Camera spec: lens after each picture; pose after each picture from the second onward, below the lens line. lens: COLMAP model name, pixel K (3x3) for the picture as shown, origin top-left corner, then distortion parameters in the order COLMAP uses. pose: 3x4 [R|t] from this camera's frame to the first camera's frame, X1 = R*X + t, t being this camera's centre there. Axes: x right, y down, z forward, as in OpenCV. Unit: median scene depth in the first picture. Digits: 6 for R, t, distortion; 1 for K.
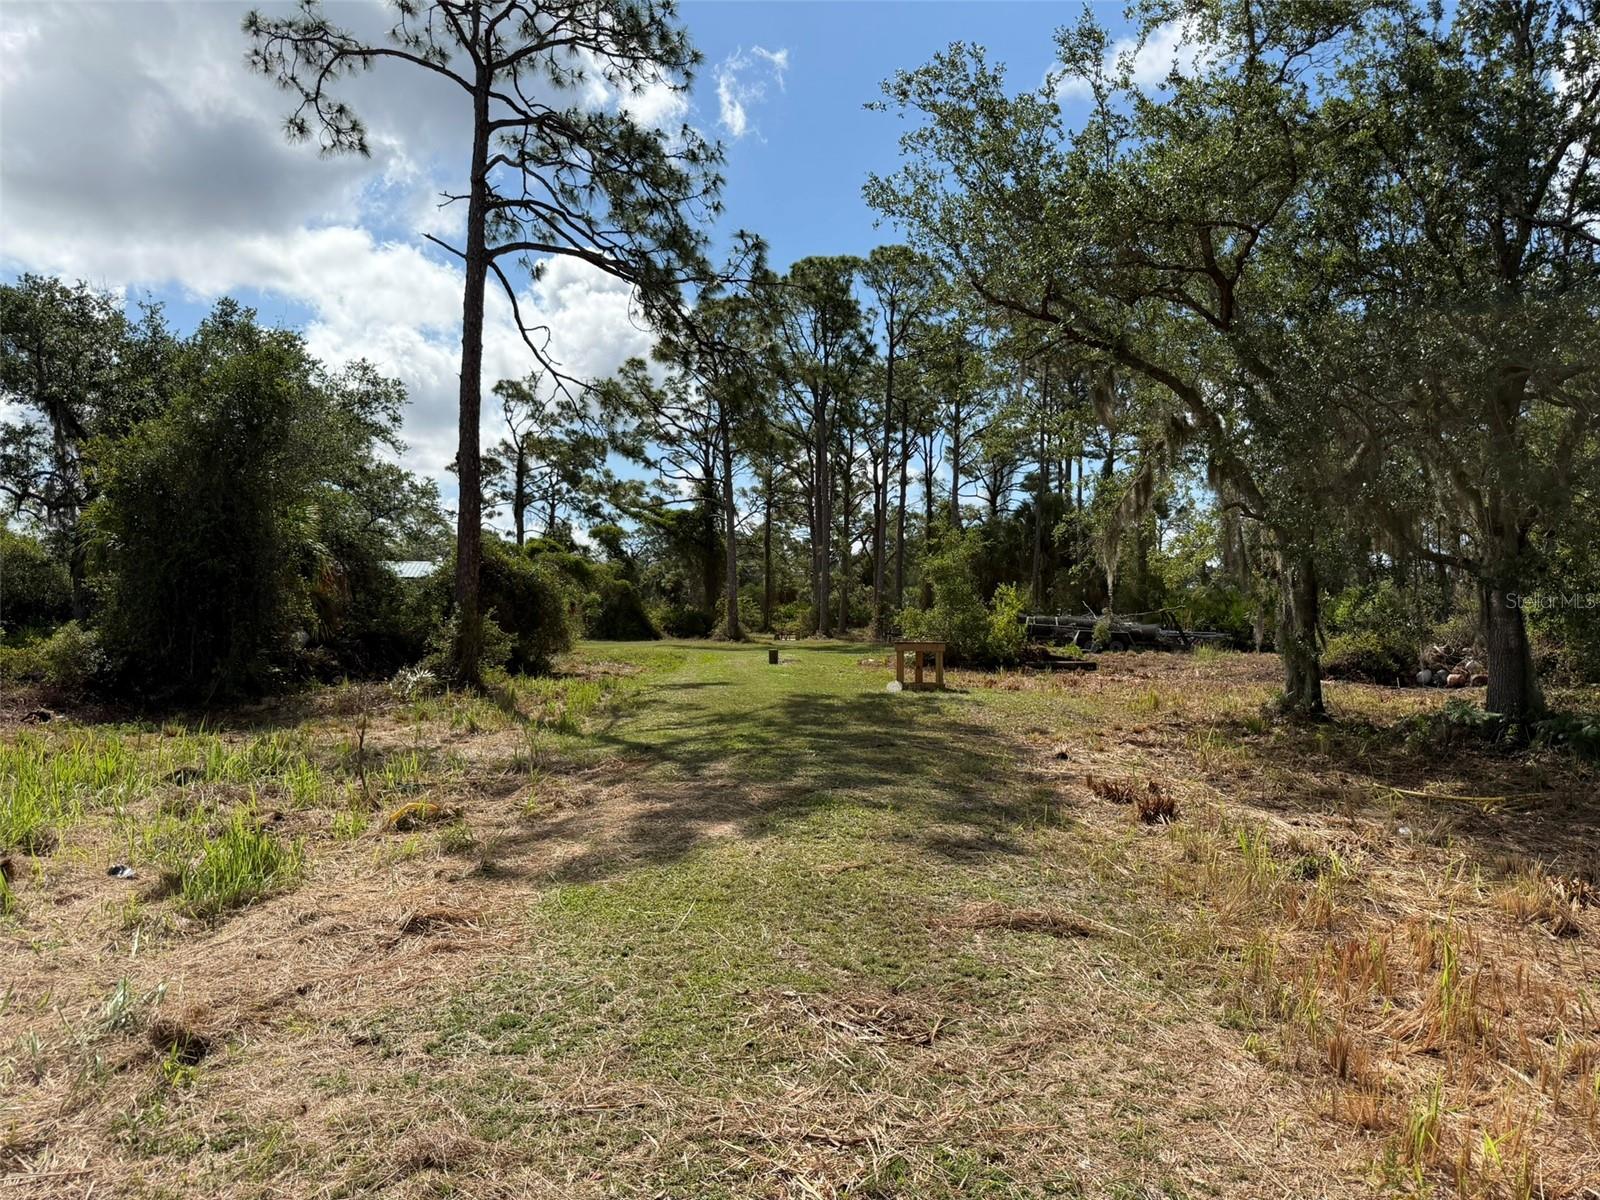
lens RADIAL K [[1126.6, 0, 794.2], [0, 1126.6, 612.2], [0, 0, 1]] dist [0.032759, -0.064671]
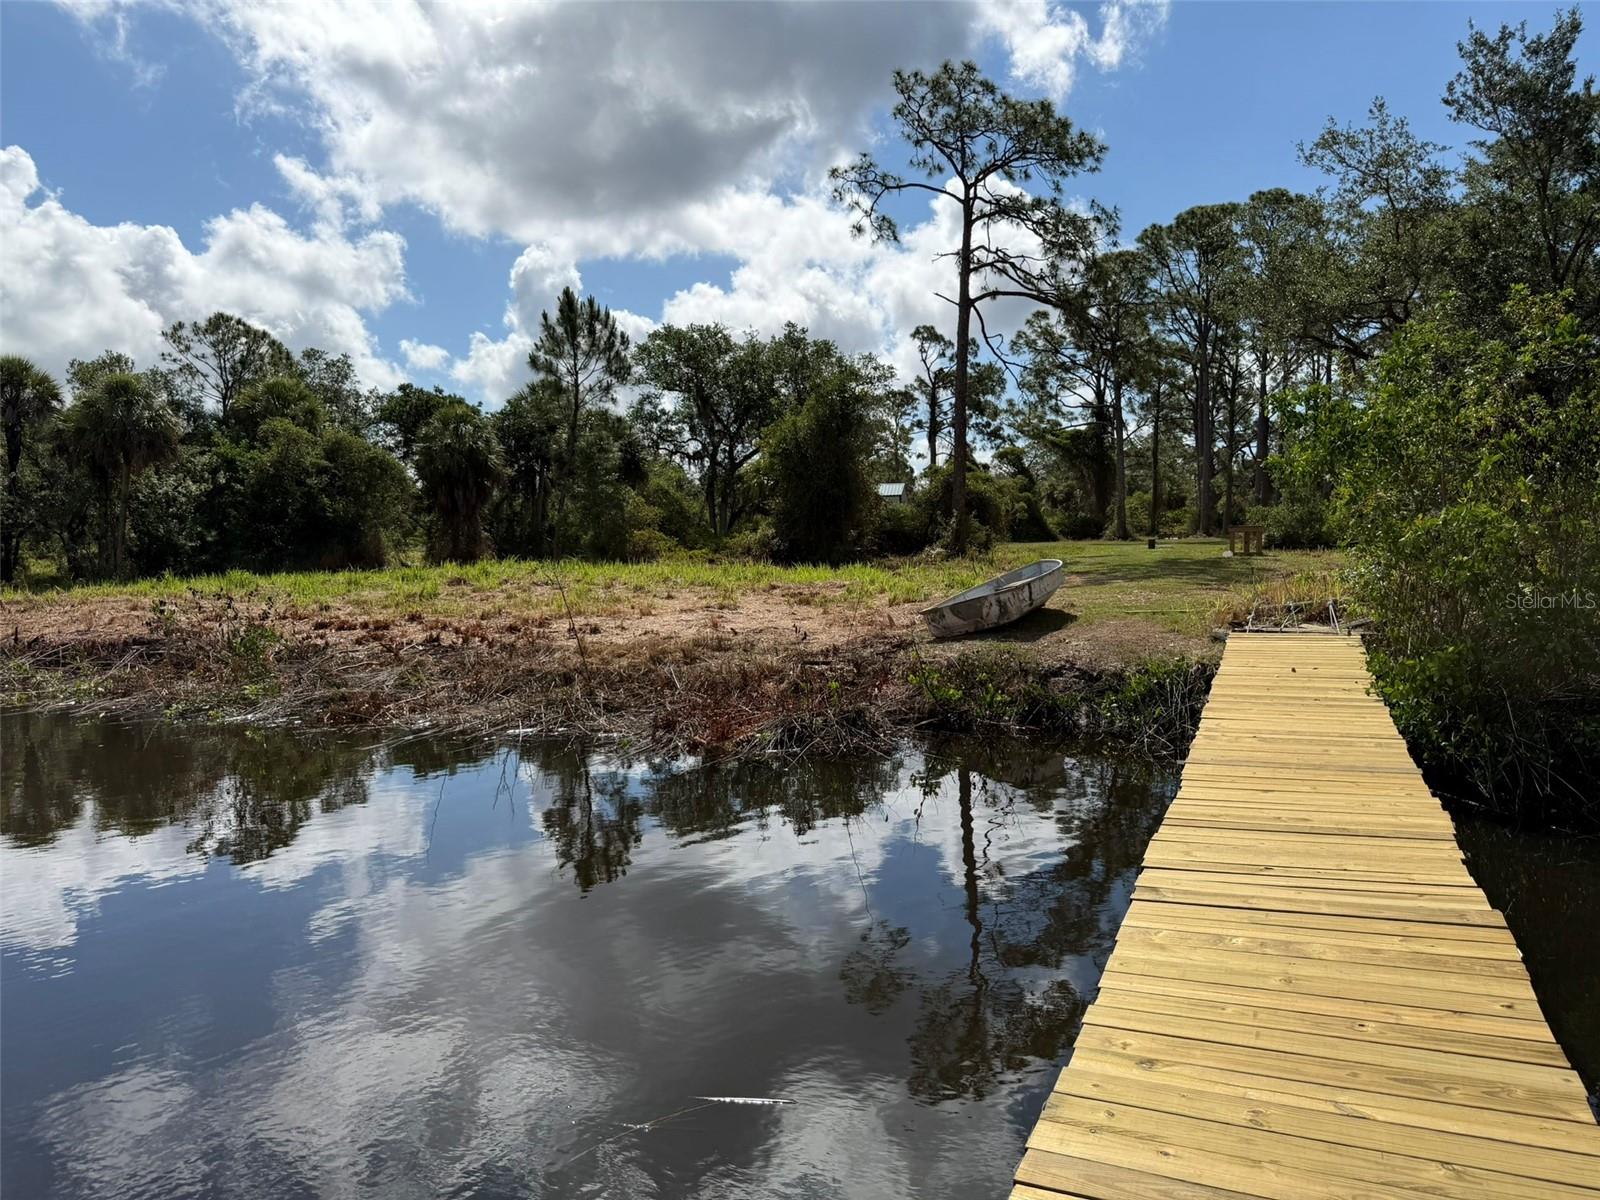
lens RADIAL K [[1126.6, 0, 785.6], [0, 1126.6, 626.5], [0, 0, 1]] dist [0.032759, -0.064671]
pose [[0.942348, 0.008052, -0.334538, 0.008401], [0.021633, 0.996153, 0.084914, 0.004420], [0.333935, -0.087255, 0.938549, -0.186110]]
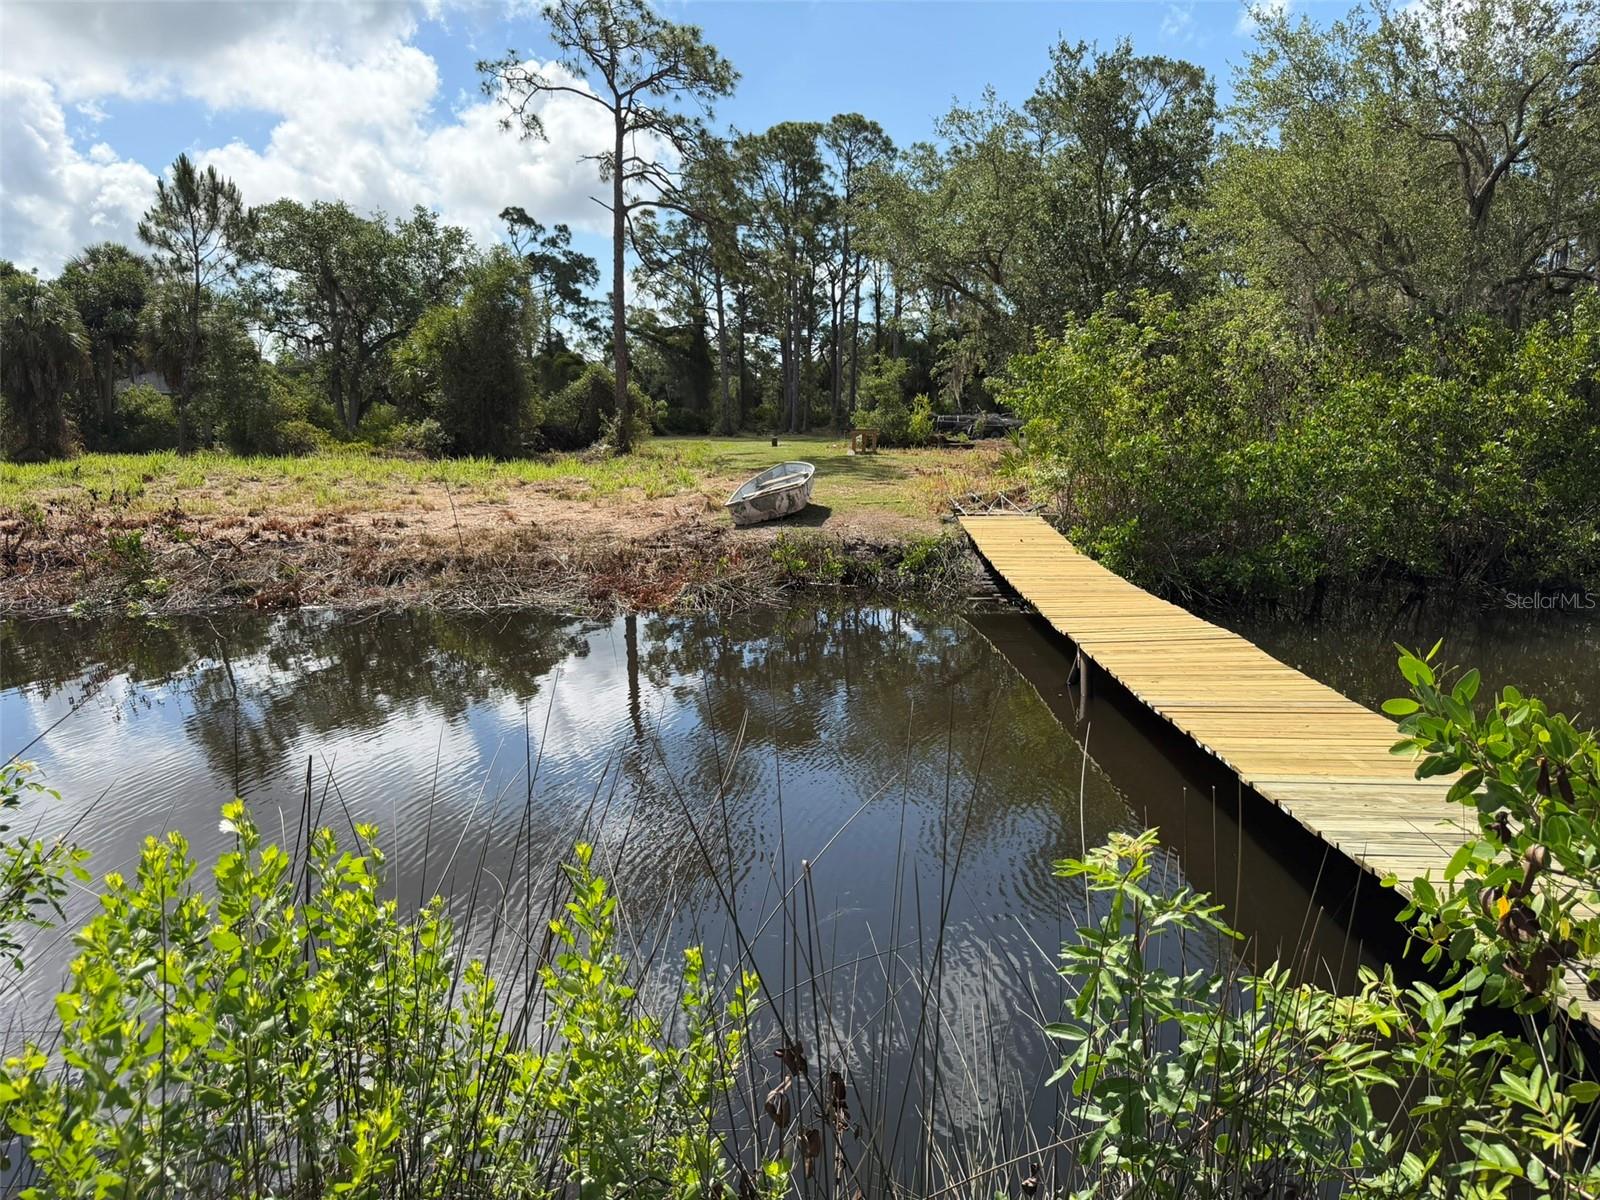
lens RADIAL K [[1126.6, 0, 787.9], [0, 1126.6, 634.3], [0, 0, 1]] dist [0.032759, -0.064671]
pose [[0.999298, -0.010473, 0.035974, -0.022217], [0.003354, 0.981288, 0.192517, 0.000117], [-0.037317, -0.192261, 0.980634, -0.234169]]
